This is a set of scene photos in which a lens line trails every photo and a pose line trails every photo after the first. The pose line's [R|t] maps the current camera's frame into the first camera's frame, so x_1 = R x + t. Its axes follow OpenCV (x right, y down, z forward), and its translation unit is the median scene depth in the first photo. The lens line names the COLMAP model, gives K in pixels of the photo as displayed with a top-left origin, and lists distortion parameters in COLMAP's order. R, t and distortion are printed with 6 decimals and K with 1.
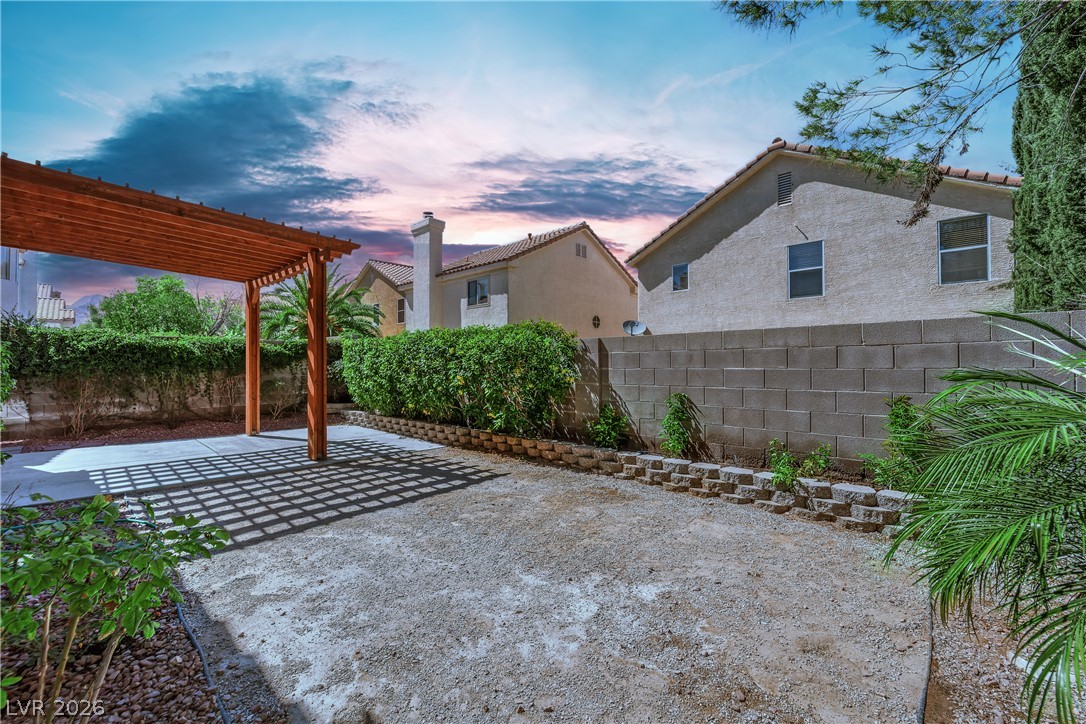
lens RADIAL K [[439.2, 0, 543.0], [0, 439.2, 362.0], [0, 0, 1]] dist [-0.006583, -0.005116]
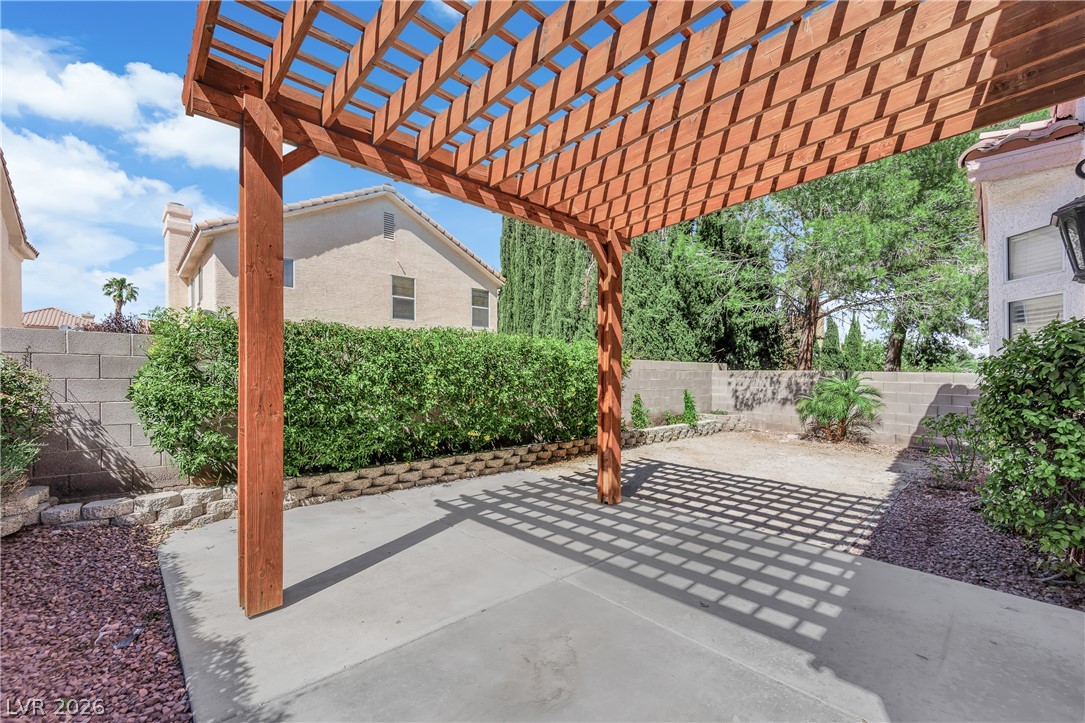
lens RADIAL K [[449.6, 0, 544.1], [0, 449.6, 377.7], [0, 0, 1]] dist [0.000115, 0.000009]
pose [[0.108767, 0.003305, 0.994062, -0.939843], [-0.024239, 0.999706, -0.000672, 0.007145], [-0.993772, -0.024022, 0.108815, 0.707216]]
